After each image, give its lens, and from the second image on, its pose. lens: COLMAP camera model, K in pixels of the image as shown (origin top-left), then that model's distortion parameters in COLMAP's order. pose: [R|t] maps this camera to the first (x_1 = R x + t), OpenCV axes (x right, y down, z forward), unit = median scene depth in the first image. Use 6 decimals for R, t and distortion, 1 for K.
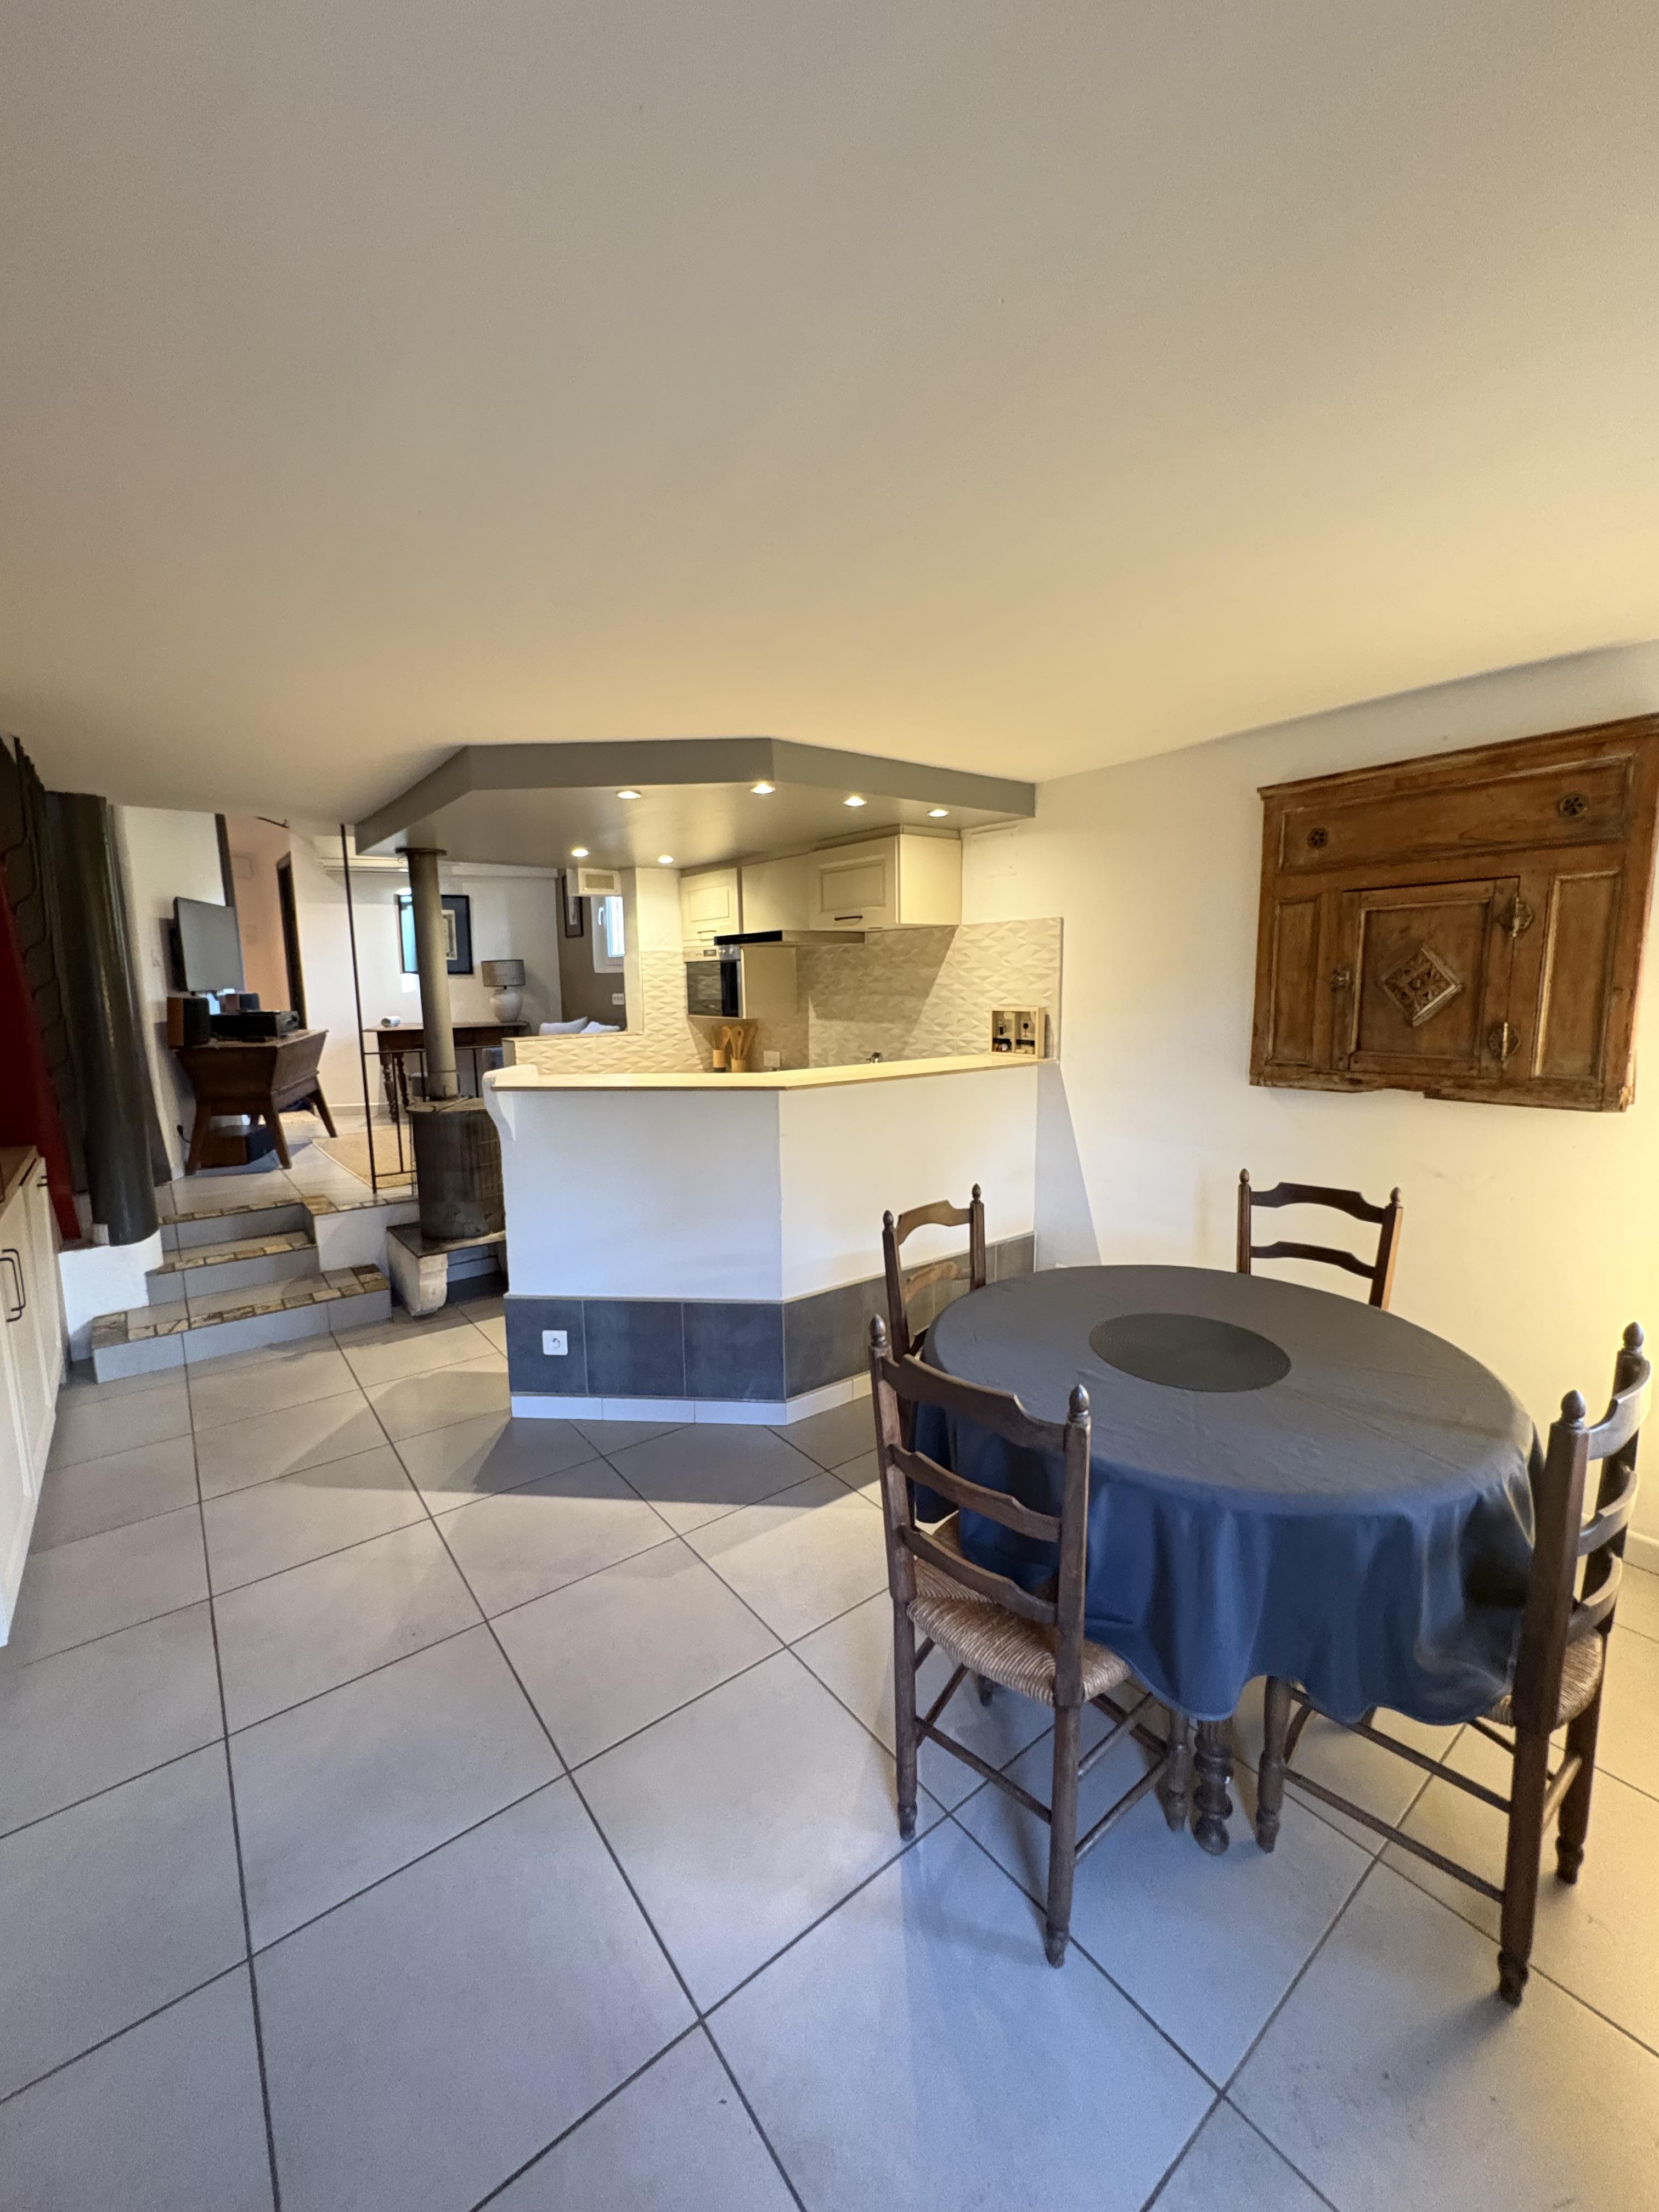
lens RADIAL K [[883.0, 0, 833.2], [0, 883.0, 1107.6], [0, 0, 1]] dist [0.000794, 0.000221]
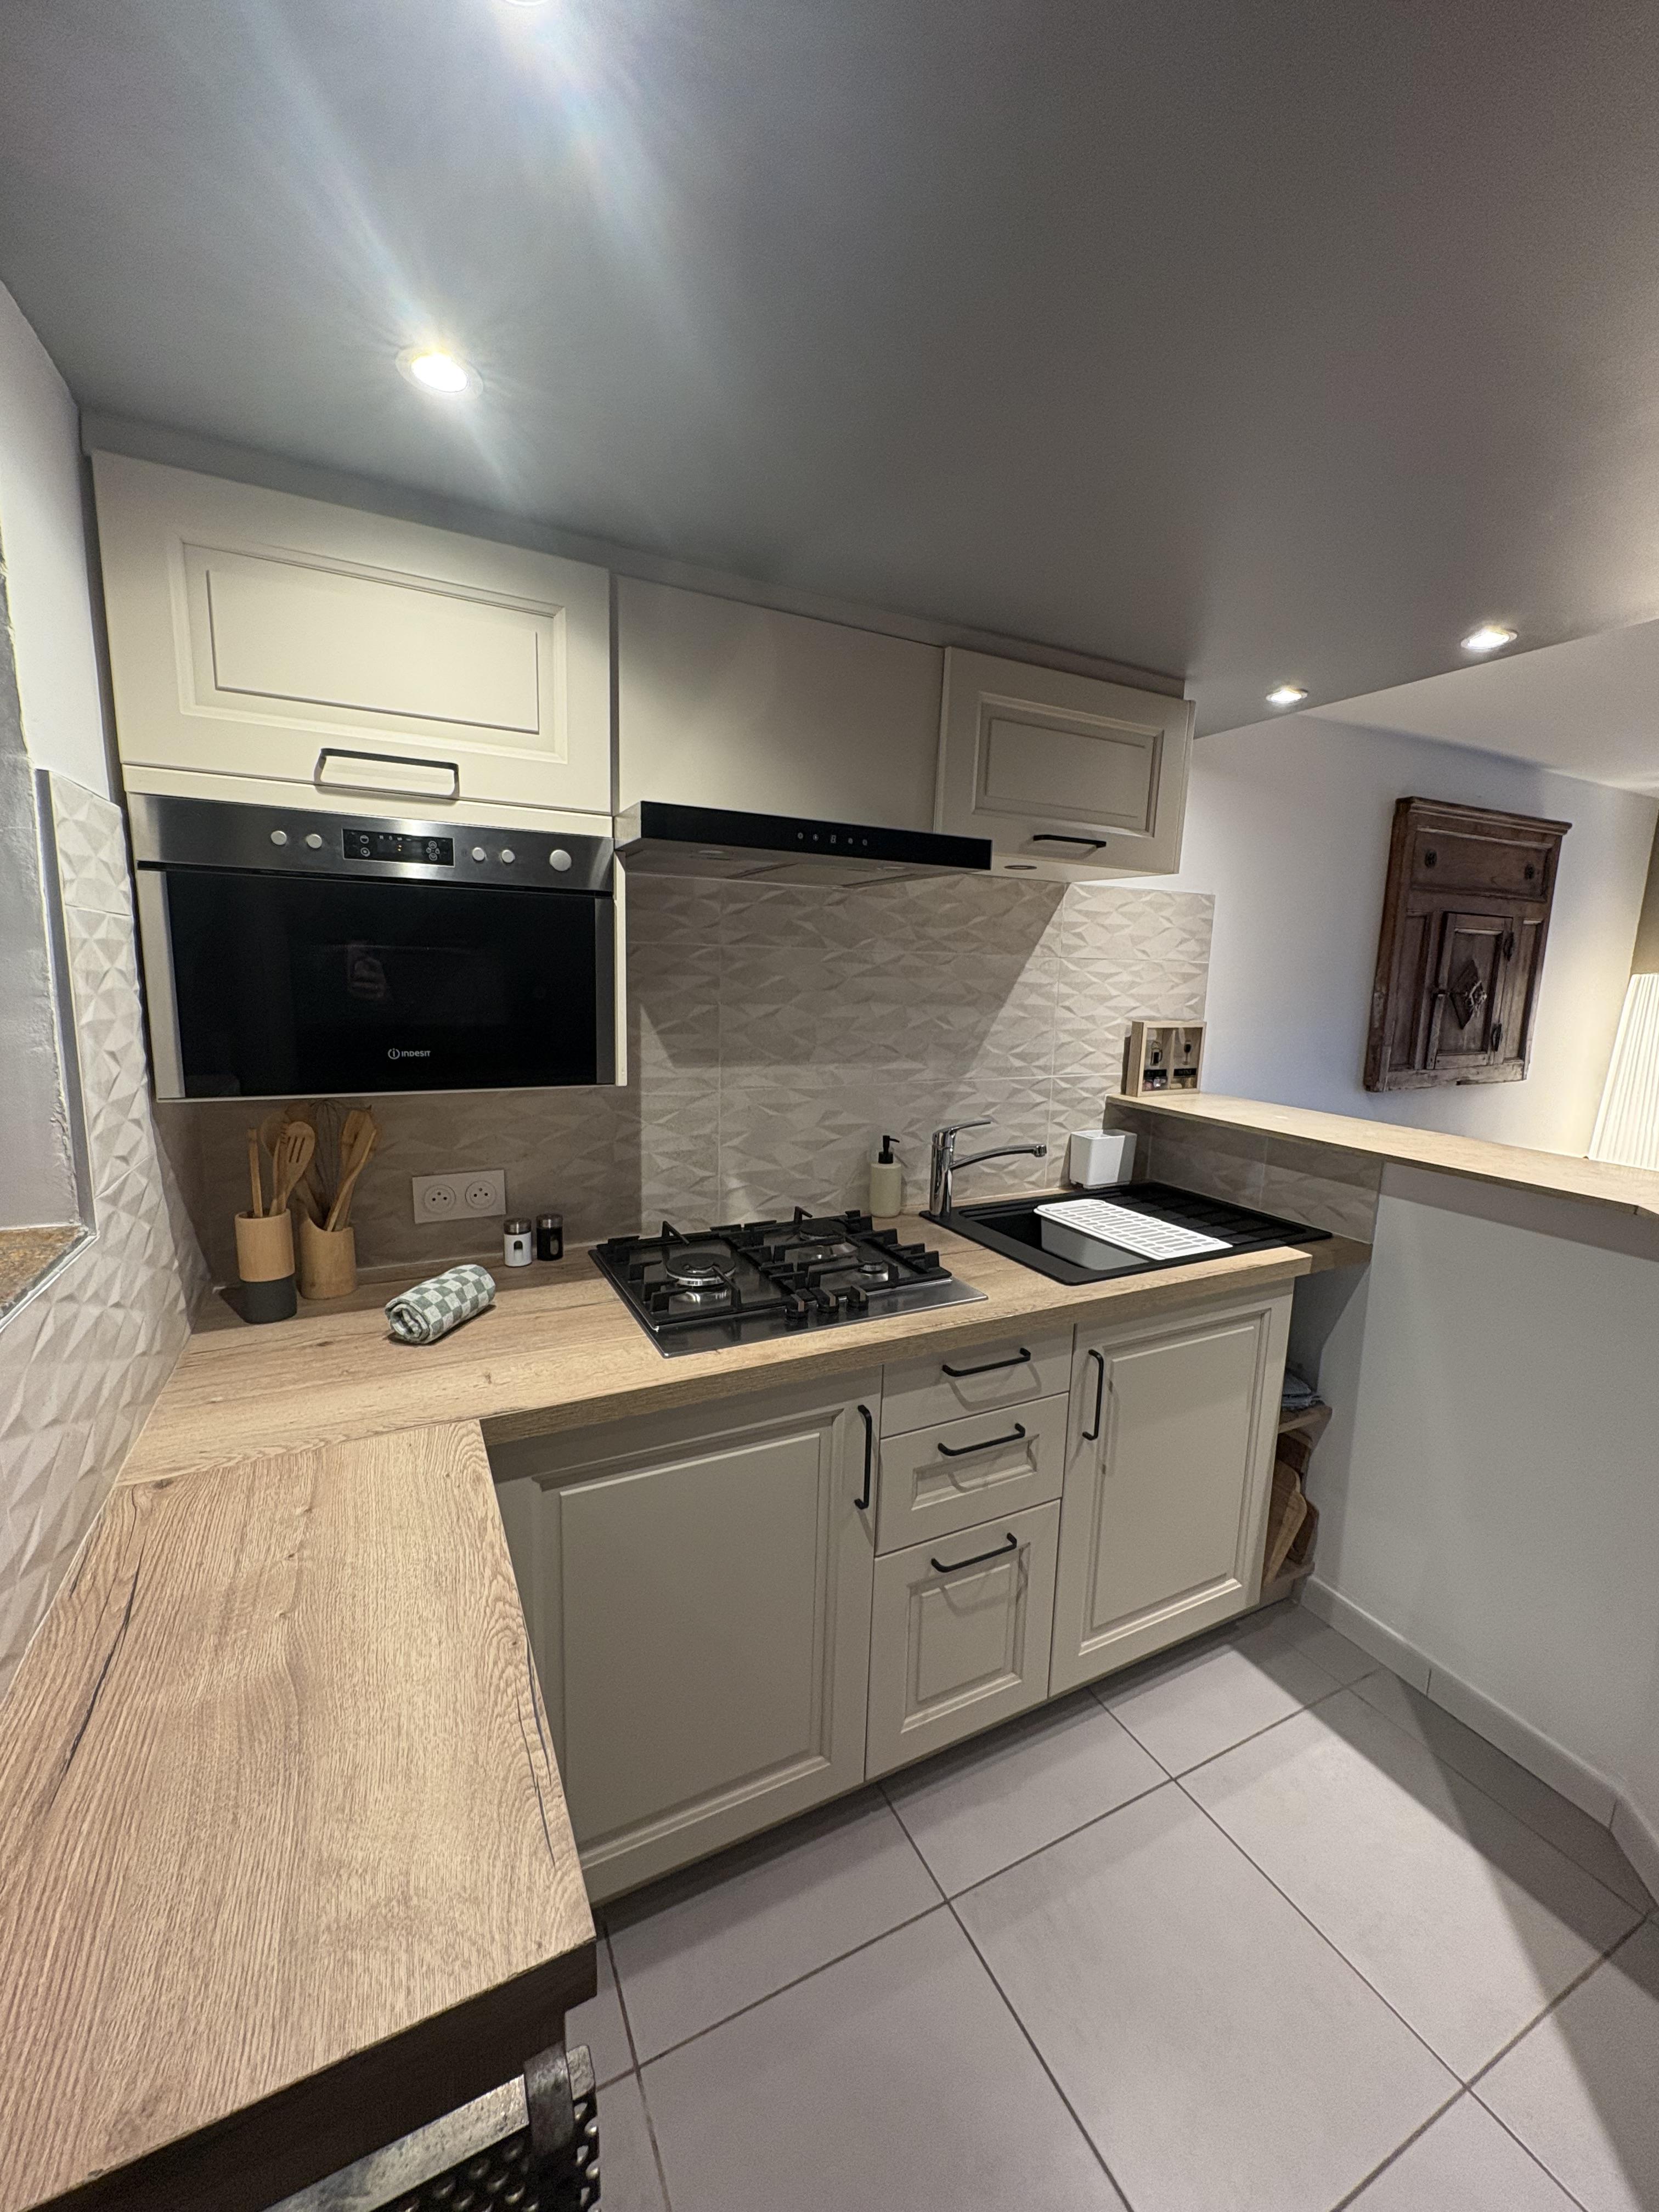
lens RADIAL K [[883.0, 0, 826.9], [0, 883.0, 1099.8], [0, 0, 1]] dist [0.000794, 0.000221]
pose [[0.193765, -0.135990, 0.971577, -0.439508], [0.107457, 0.987329, 0.116765, -0.140466], [-0.975145, 0.081778, 0.205923, 0.974200]]
